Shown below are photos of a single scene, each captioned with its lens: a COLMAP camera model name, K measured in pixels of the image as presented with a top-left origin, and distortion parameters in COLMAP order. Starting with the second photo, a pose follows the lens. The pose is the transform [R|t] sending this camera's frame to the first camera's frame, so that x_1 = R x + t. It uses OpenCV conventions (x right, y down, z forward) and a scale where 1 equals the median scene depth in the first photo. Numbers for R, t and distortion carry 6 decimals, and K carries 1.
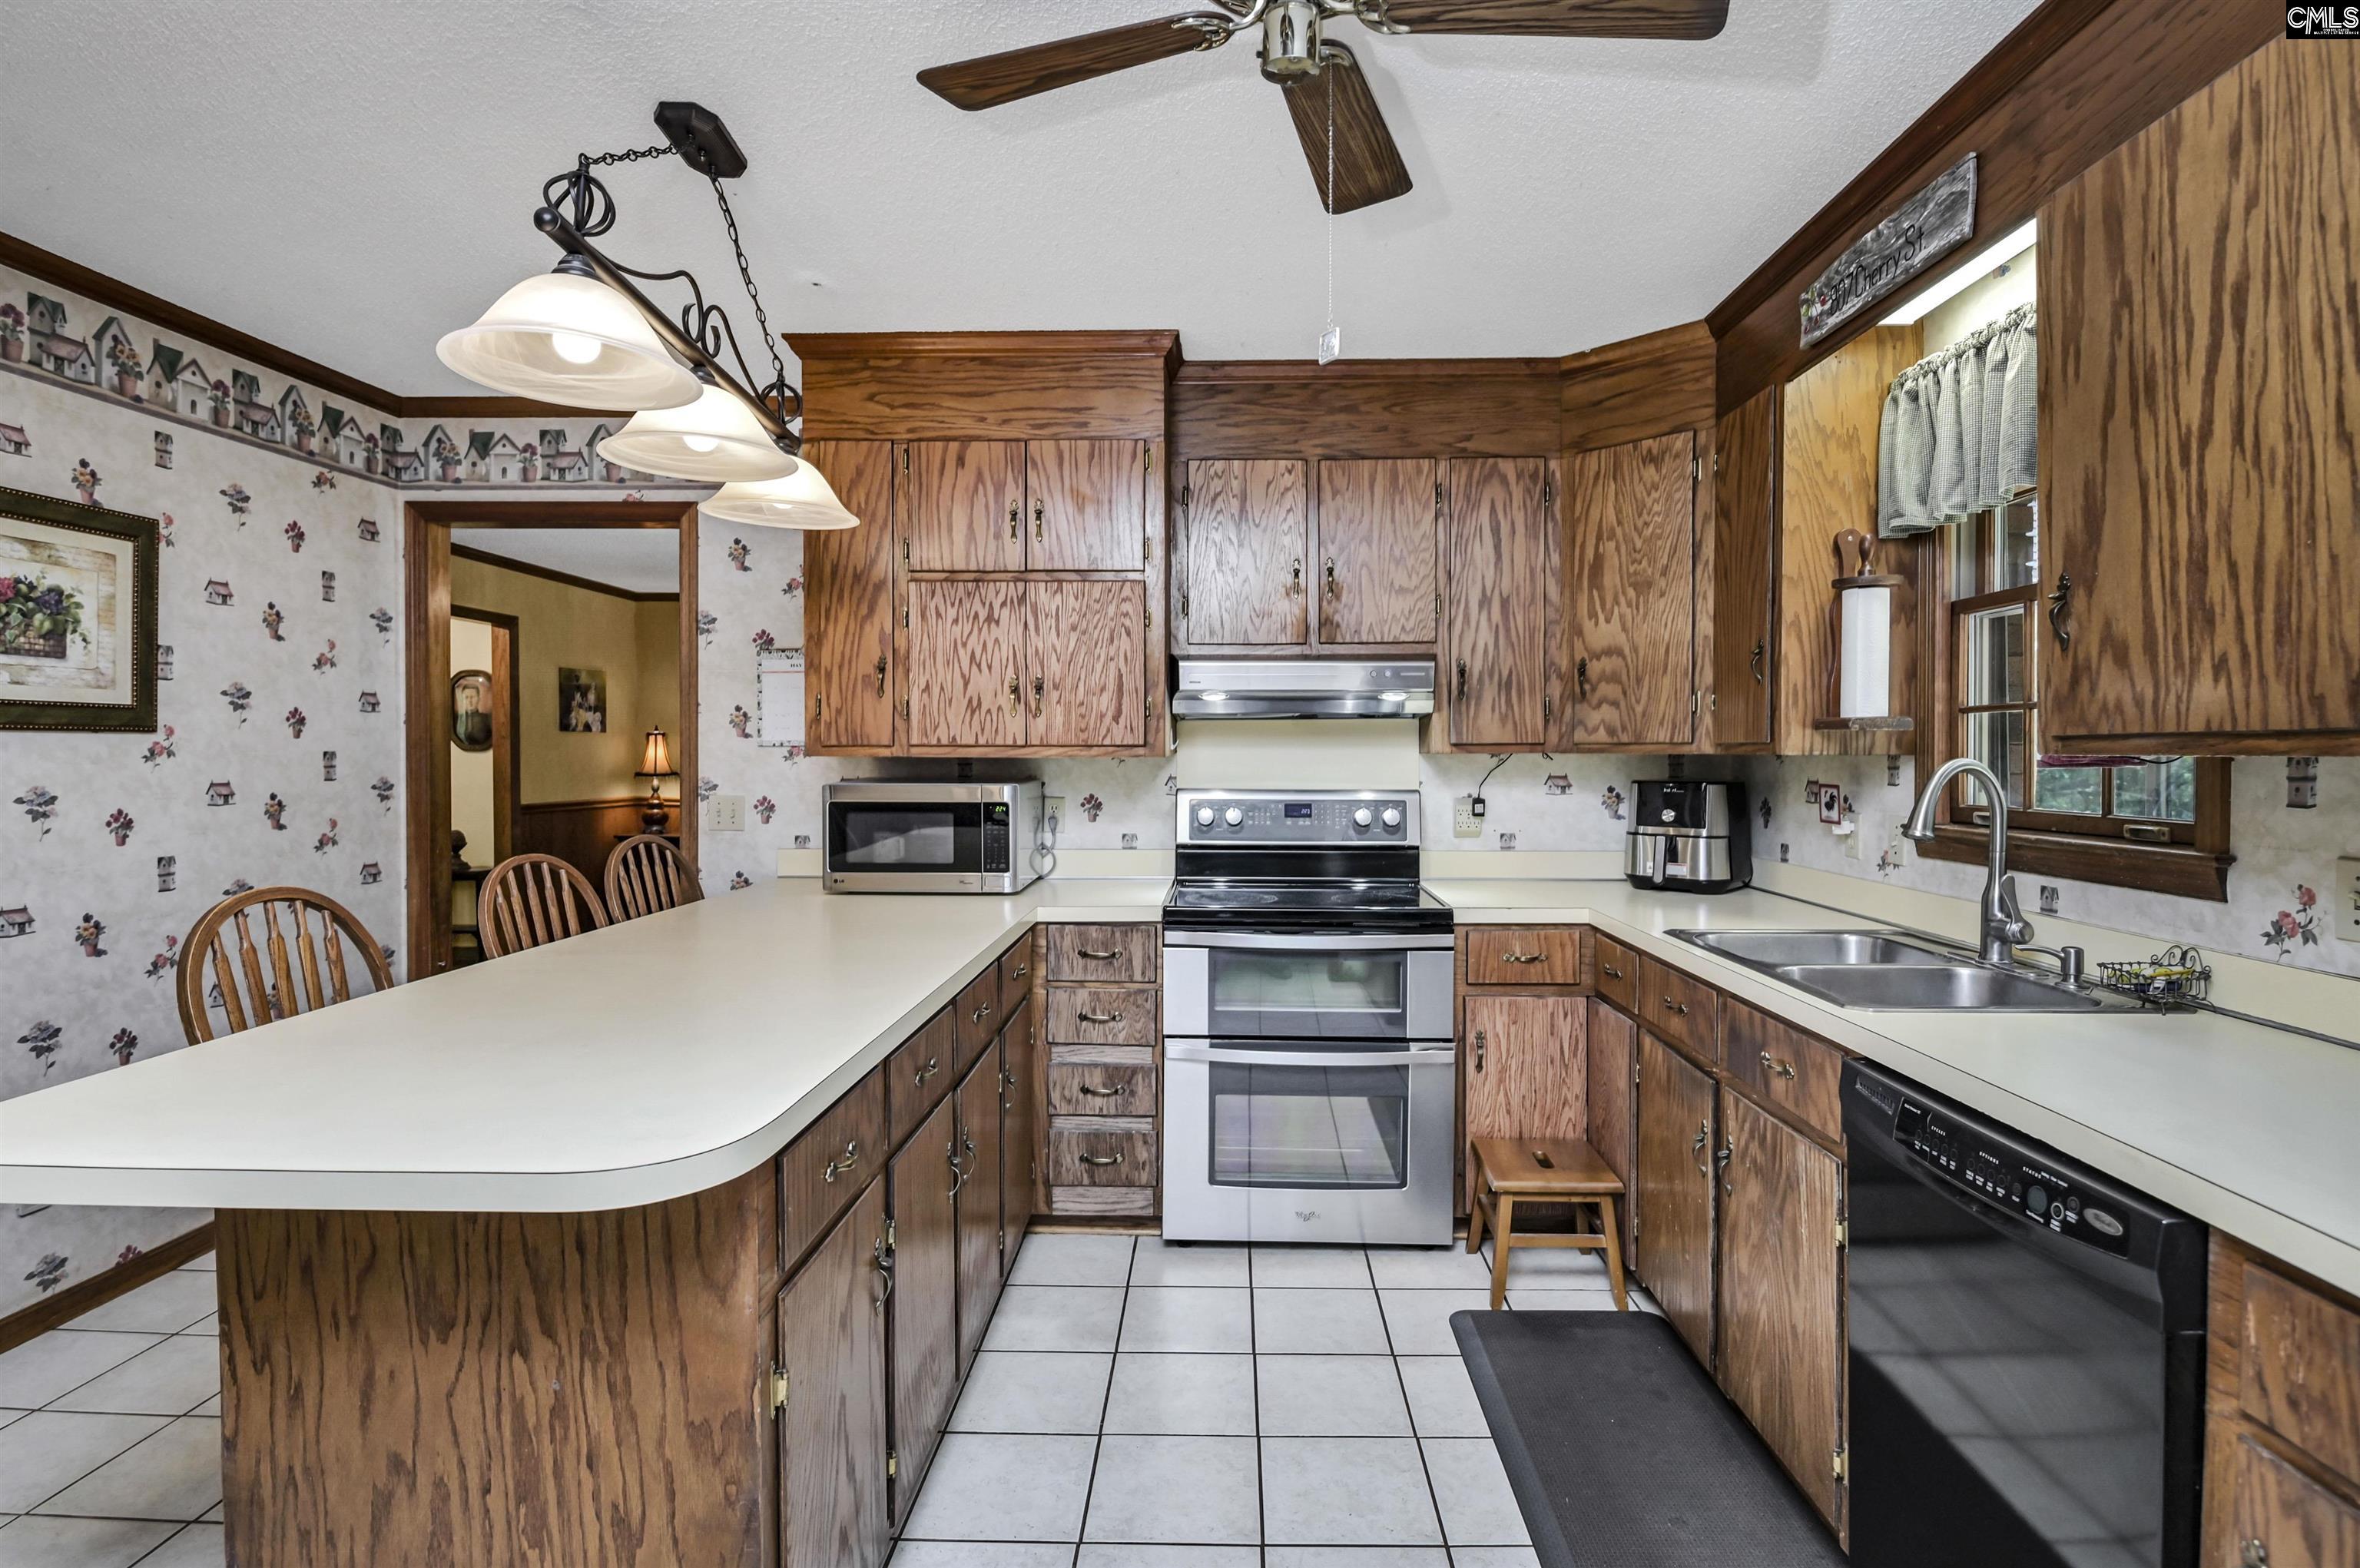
lens RADIAL K [[1211.0, 0, 1083.7], [0, 1211.0, 767.7], [0, 0, 1]] dist [0.001151, -0.009416]
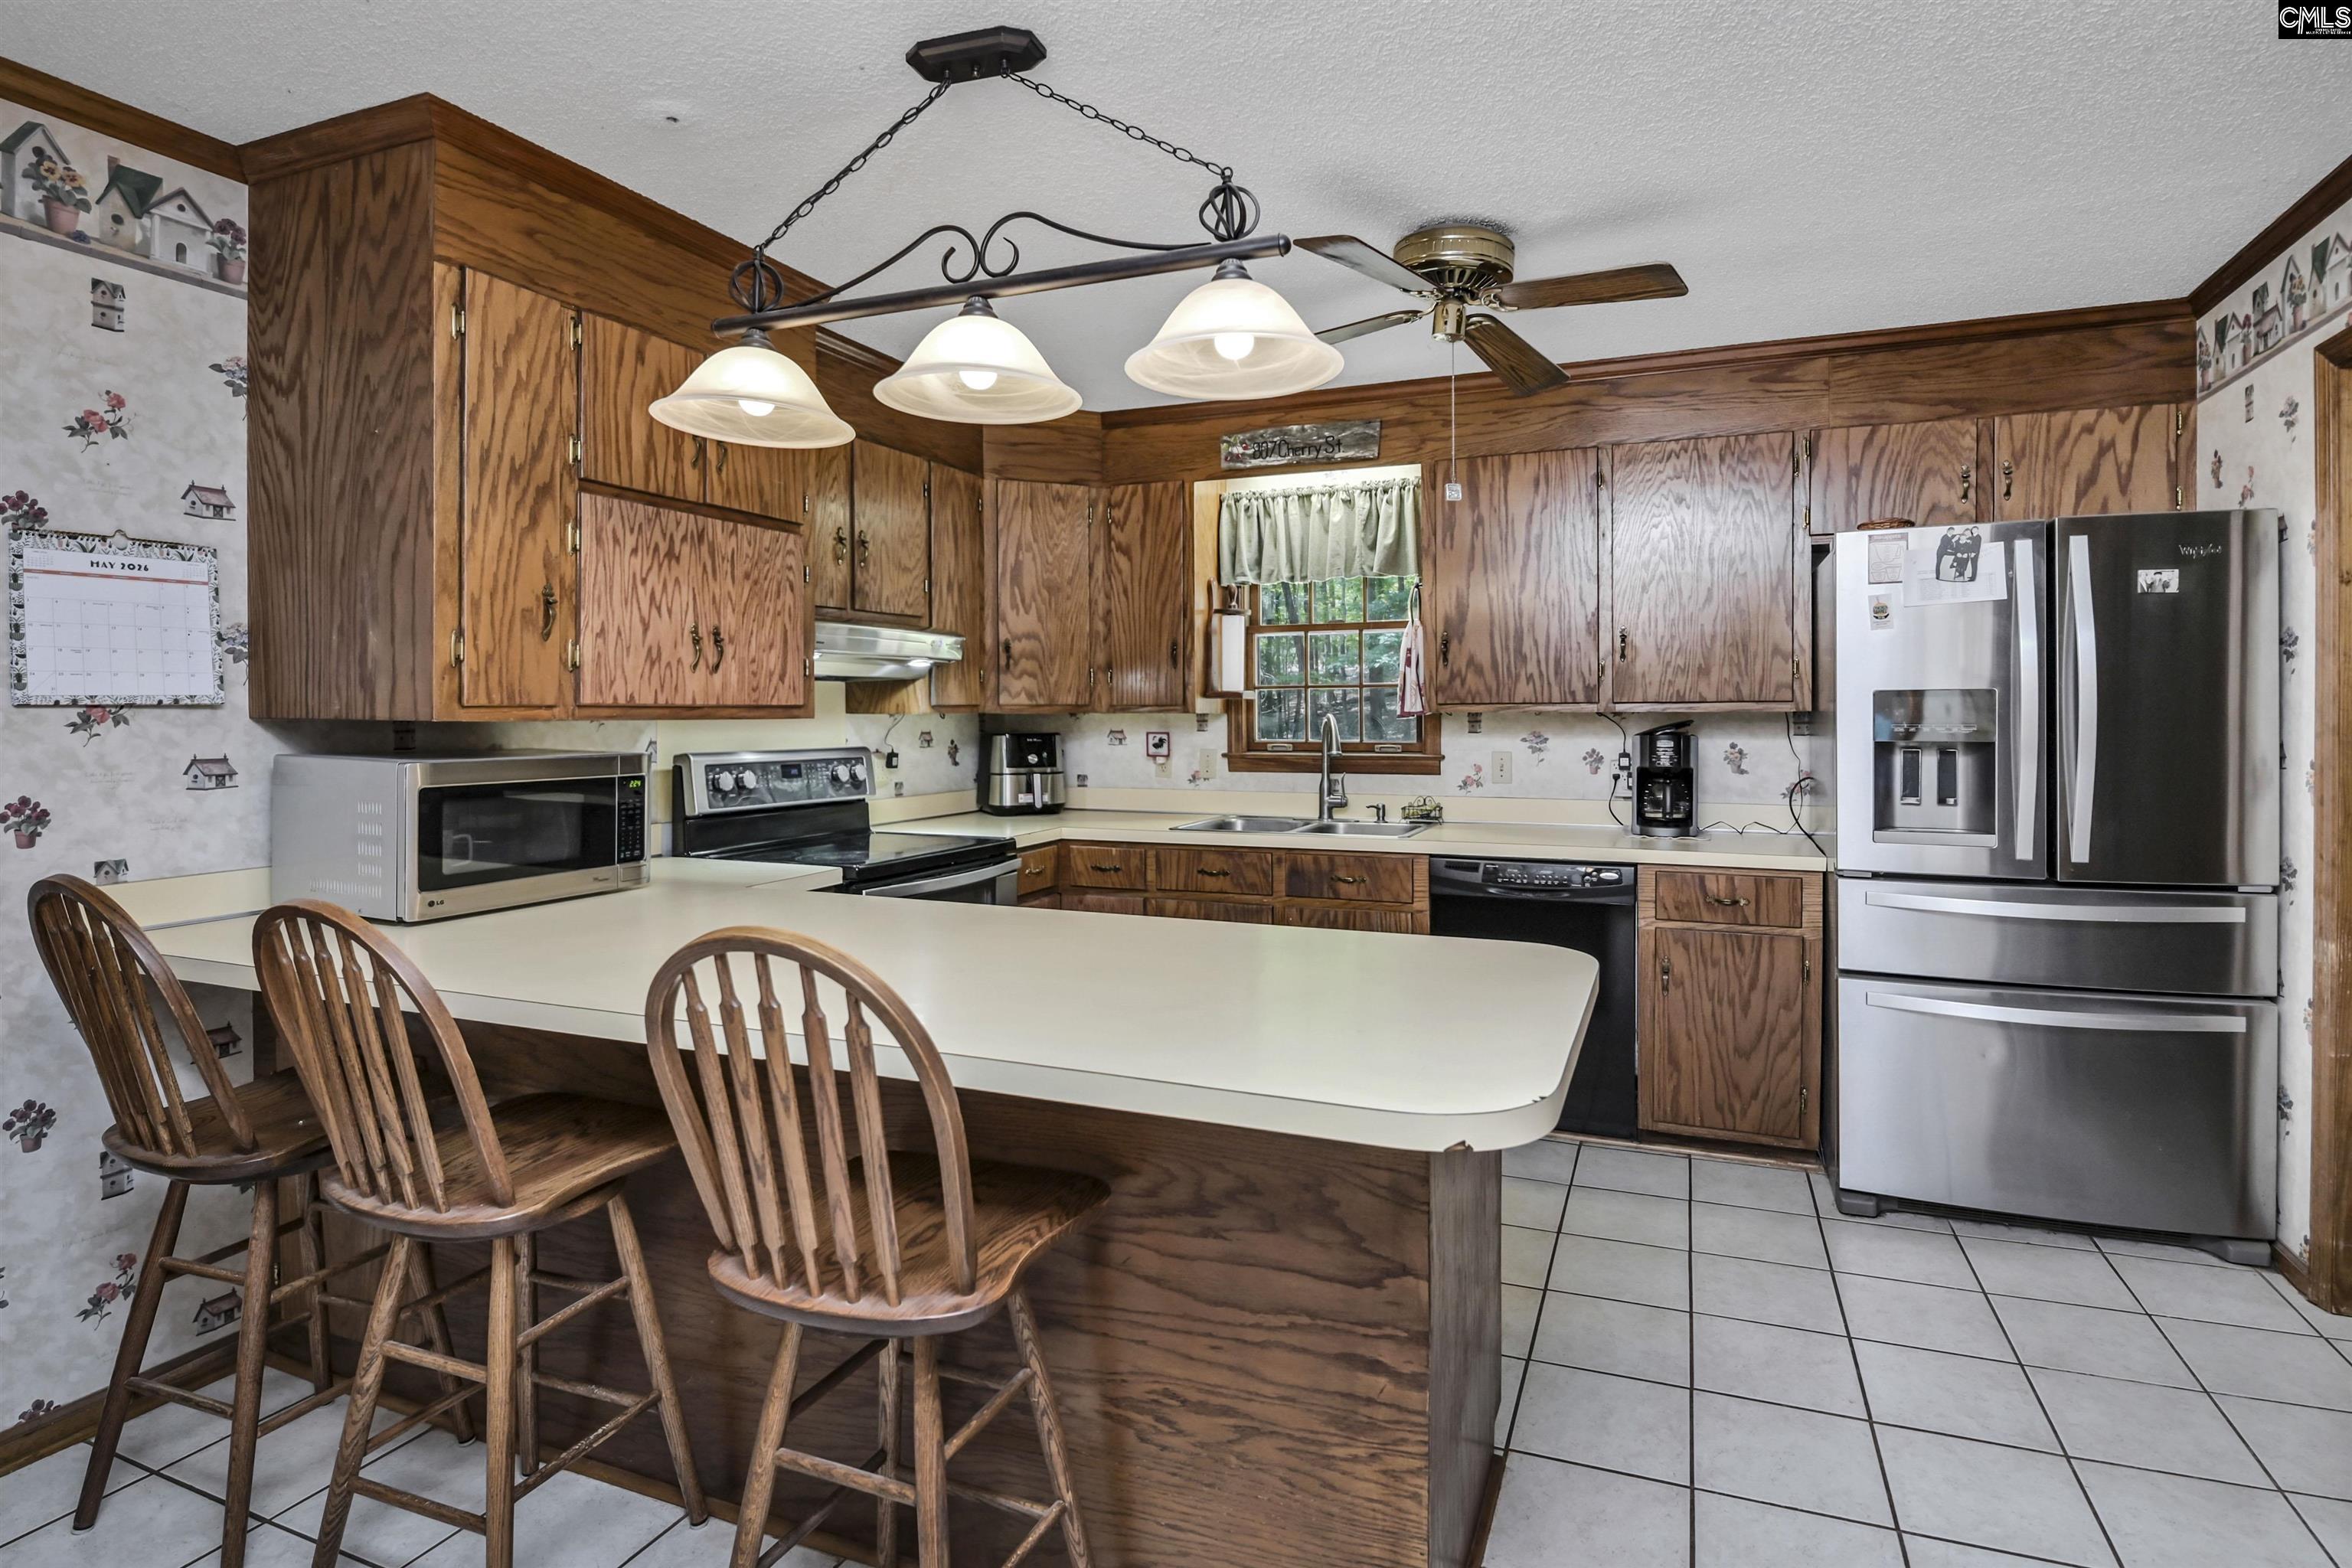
lens RADIAL K [[1181.3, 0, 1393.8], [0, 1181.3, 718.9], [0, 0, 1]] dist [0.000306, -0.008227]
pose [[0.220464, -0.008716, 0.975356, -0.761492], [0.014607, 0.999877, 0.005633, -0.006695], [-0.975286, 0.013005, 0.220564, 0.336648]]
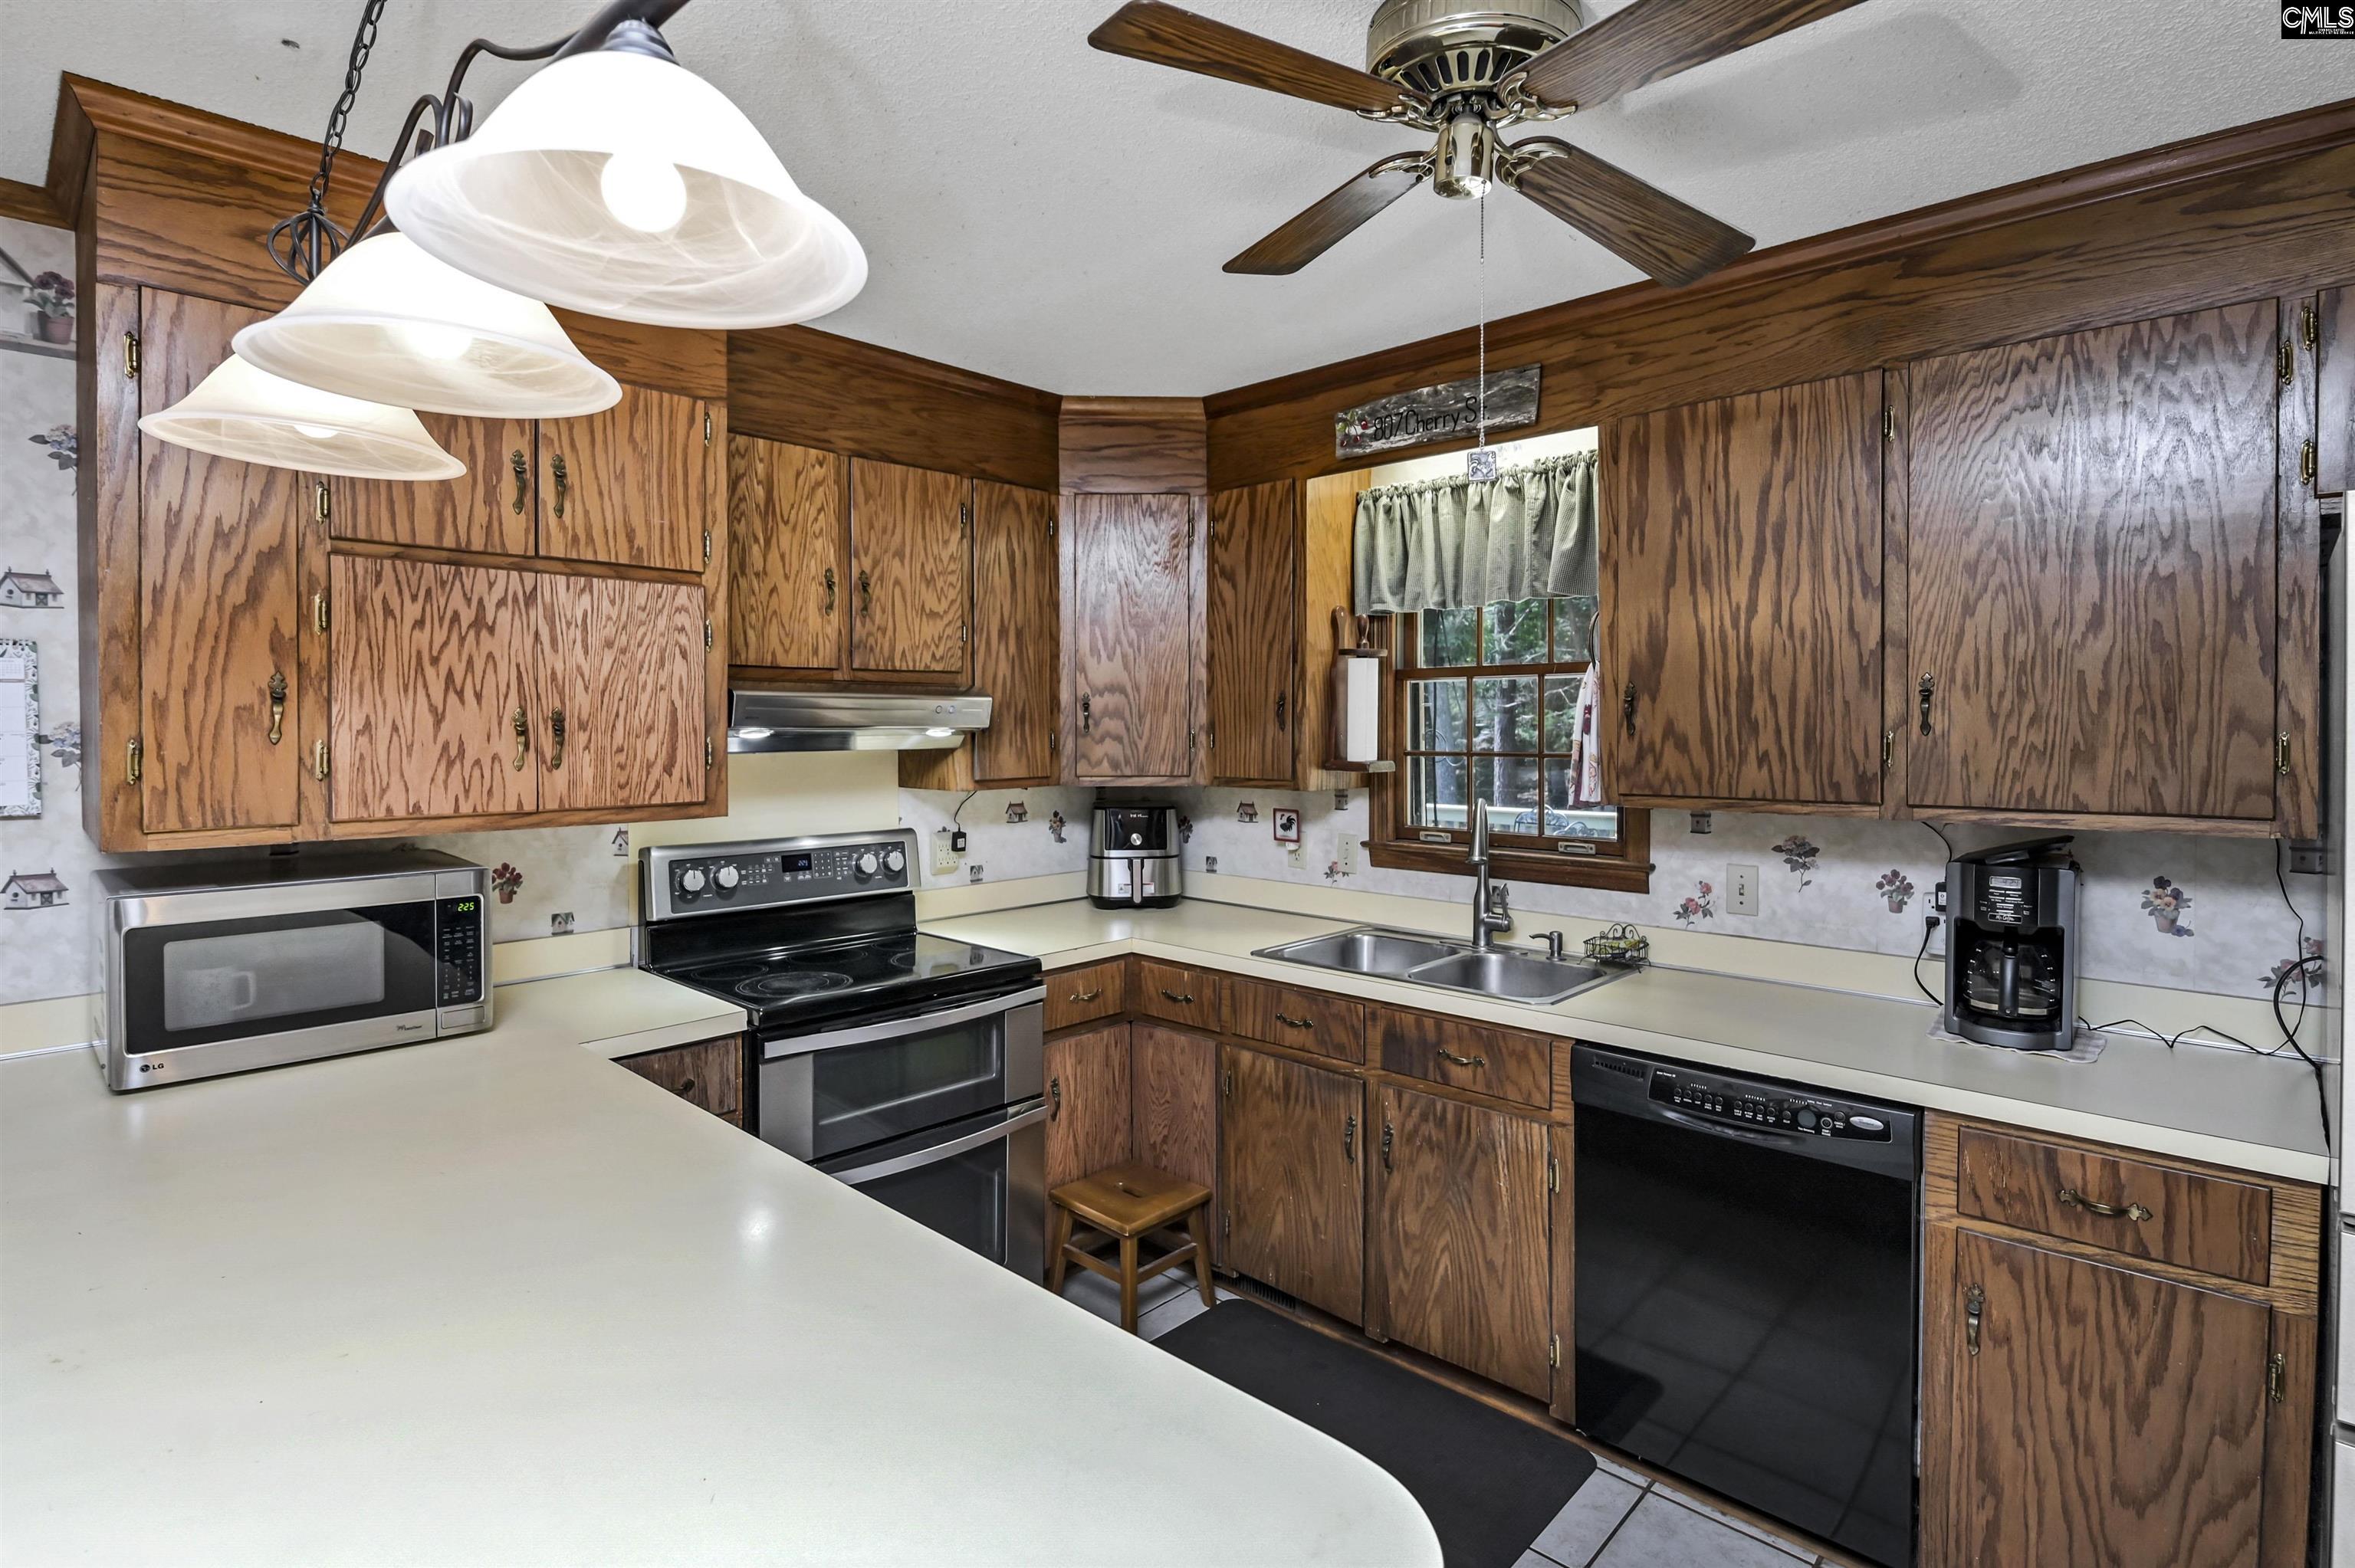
lens RADIAL K [[1259.7, 0, 1278.3], [0, 1259.7, 741.3], [0, 0, 1]] dist [0.002083, -0.015462]
pose [[0.593634, -0.012983, 0.804631, -0.371319], [0.010573, 0.999909, 0.008333, -0.059844], [-0.804666, 0.003561, 0.593717, 0.242934]]
